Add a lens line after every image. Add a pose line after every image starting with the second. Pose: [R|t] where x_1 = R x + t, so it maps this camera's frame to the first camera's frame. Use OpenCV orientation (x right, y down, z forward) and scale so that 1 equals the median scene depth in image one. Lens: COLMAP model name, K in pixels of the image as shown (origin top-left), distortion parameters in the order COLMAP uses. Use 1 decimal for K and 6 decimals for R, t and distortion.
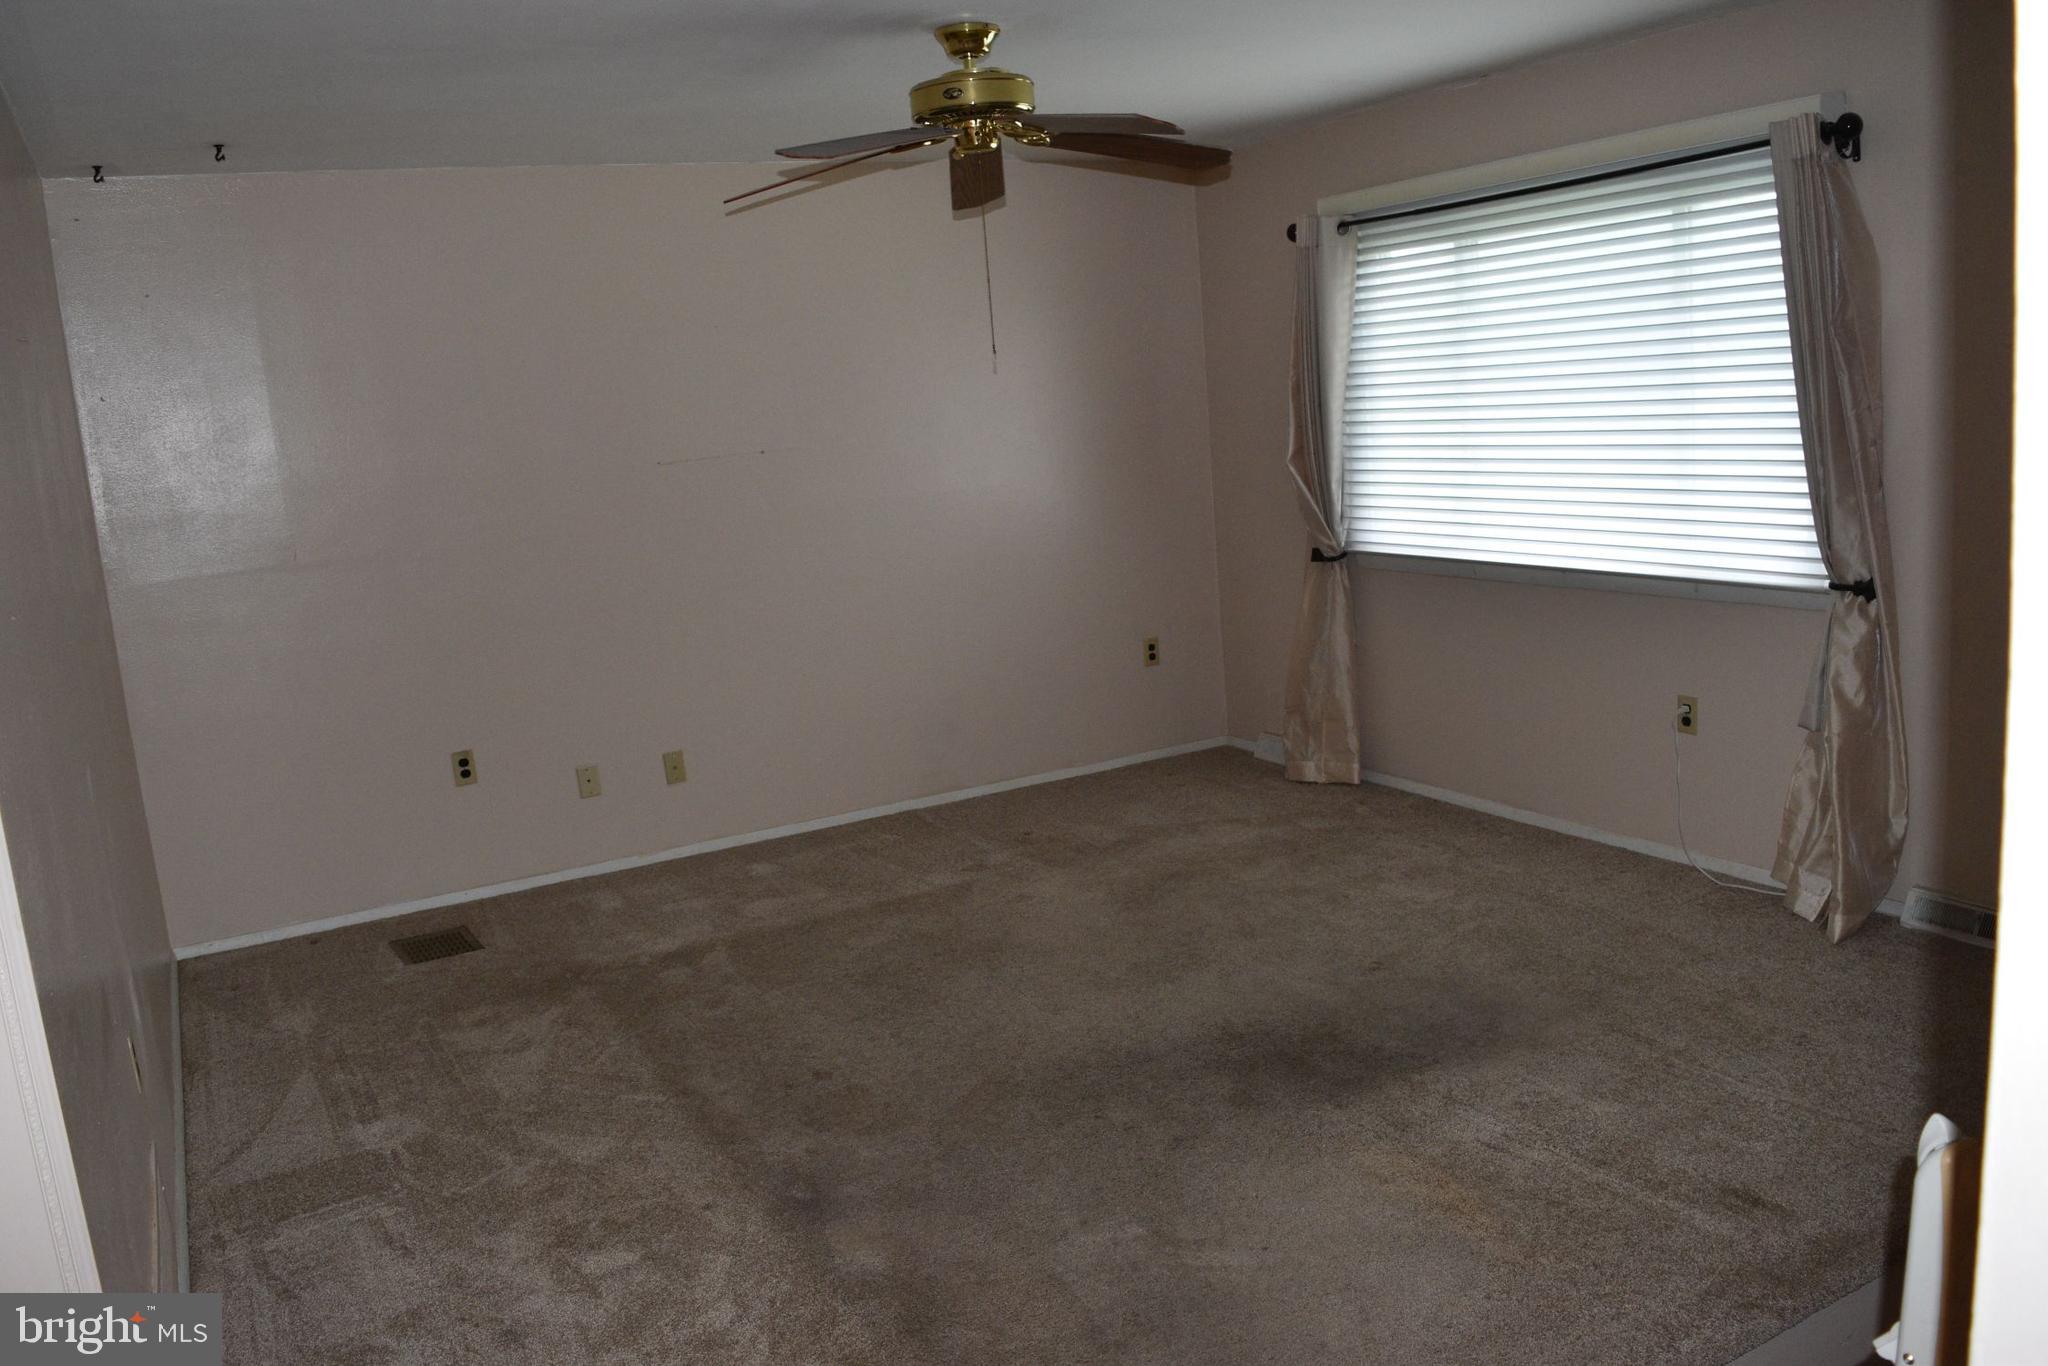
lens RADIAL K [[1613.6, 0, 1020.2], [0, 1613.6, 673.3], [0, 0, 1]] dist [-0.097909, 0.022188]
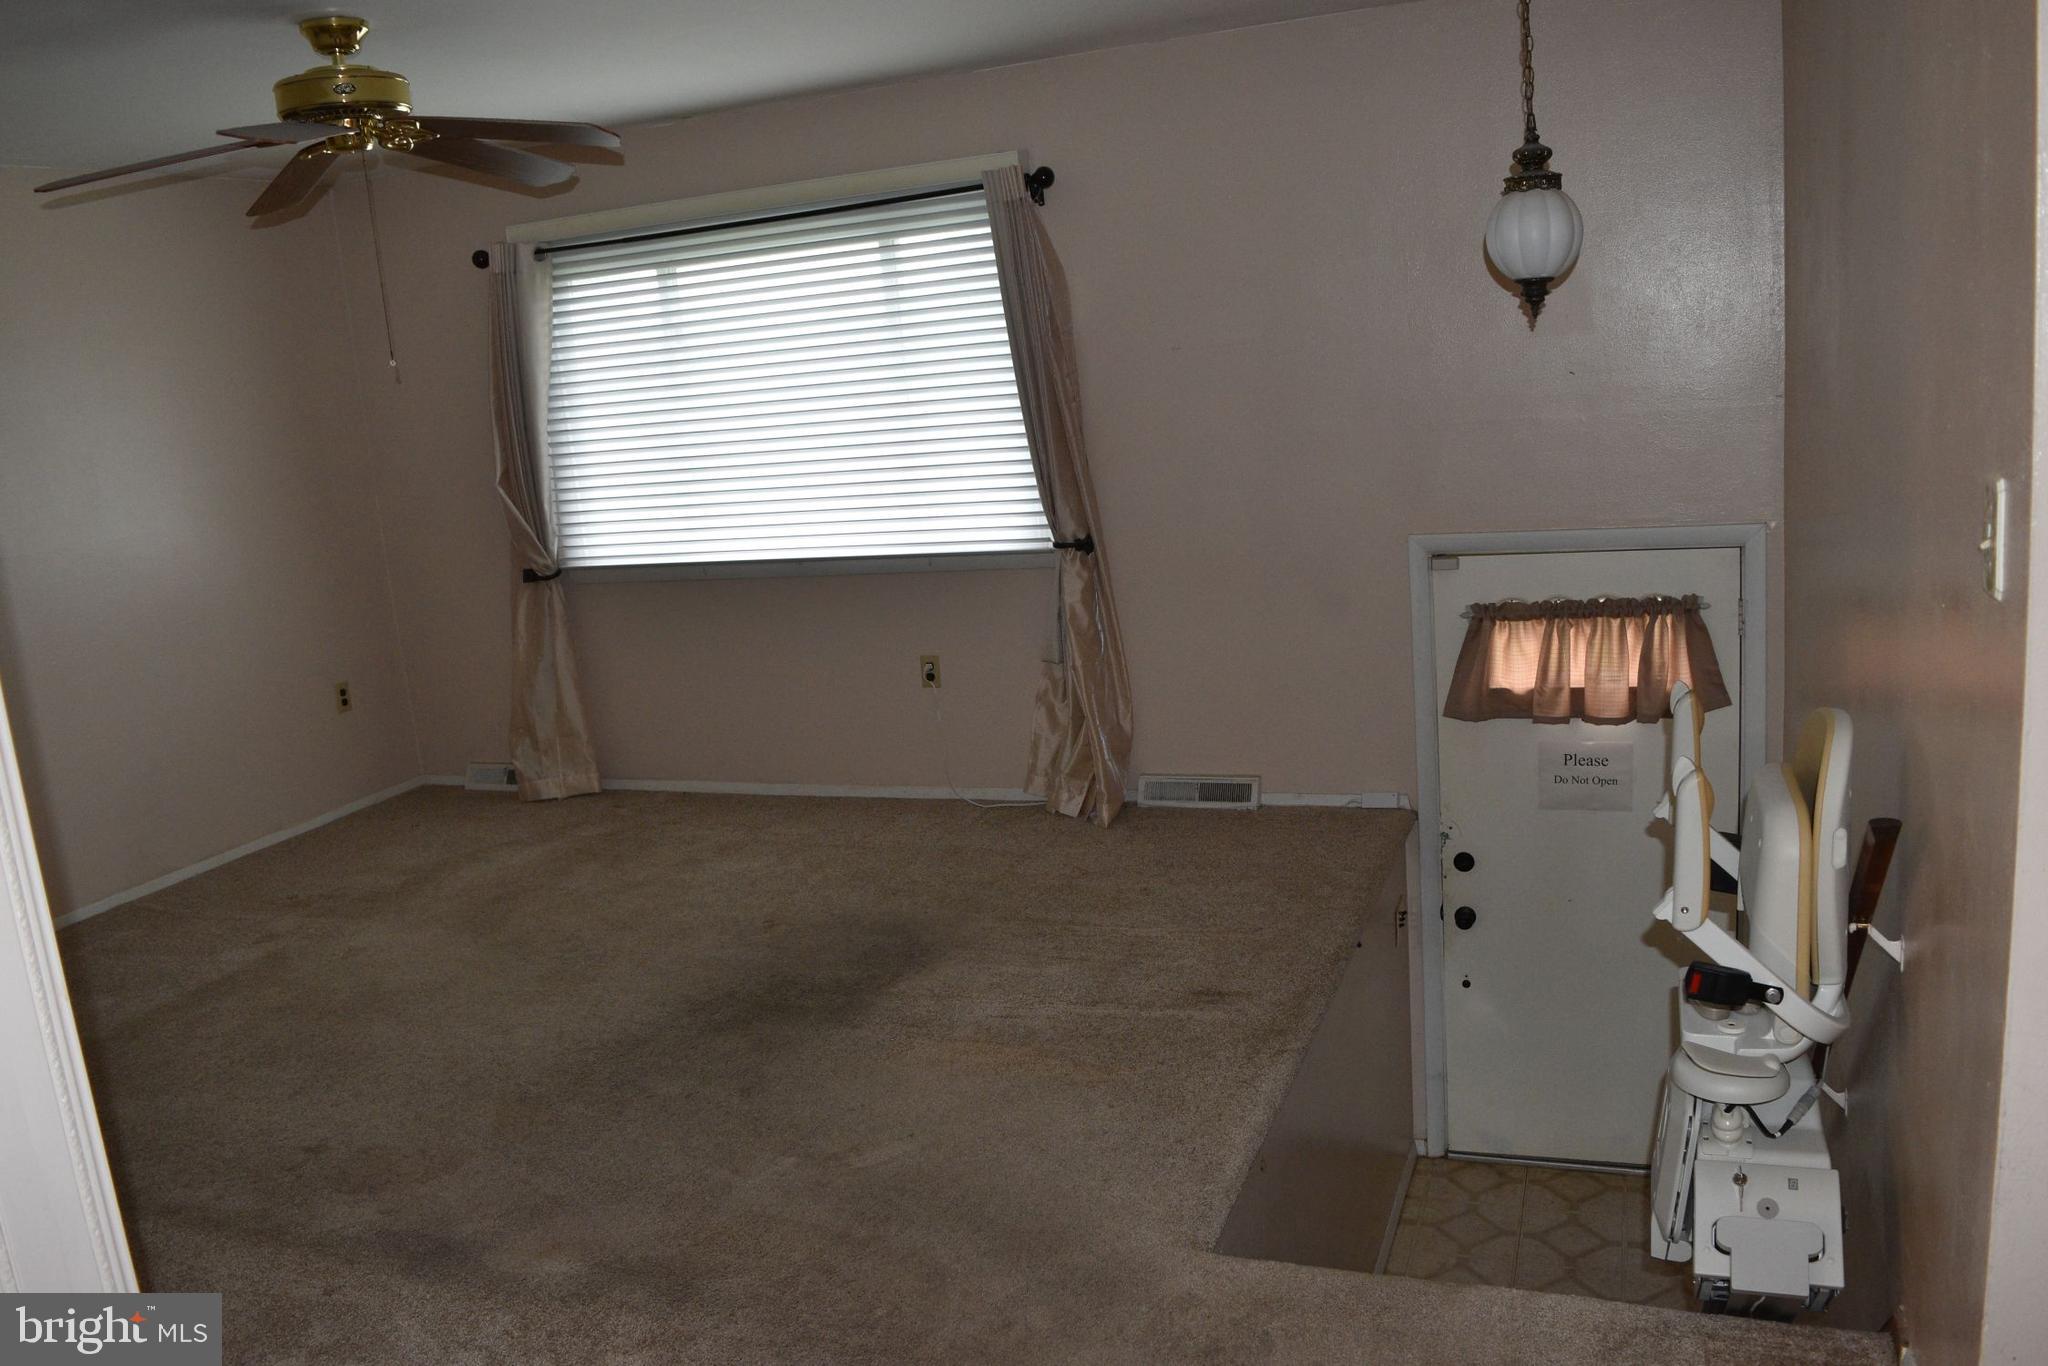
lens RADIAL K [[1613.6, 0, 1028.5], [0, 1613.6, 679.0], [0, 0, 1]] dist [-0.097909, 0.022188]
pose [[0.770283, -0.116399, 0.626989, -0.284663], [0.135527, 0.990621, 0.017406, 0.021623], [-0.623135, 0.071567, 0.778833, 0.028512]]
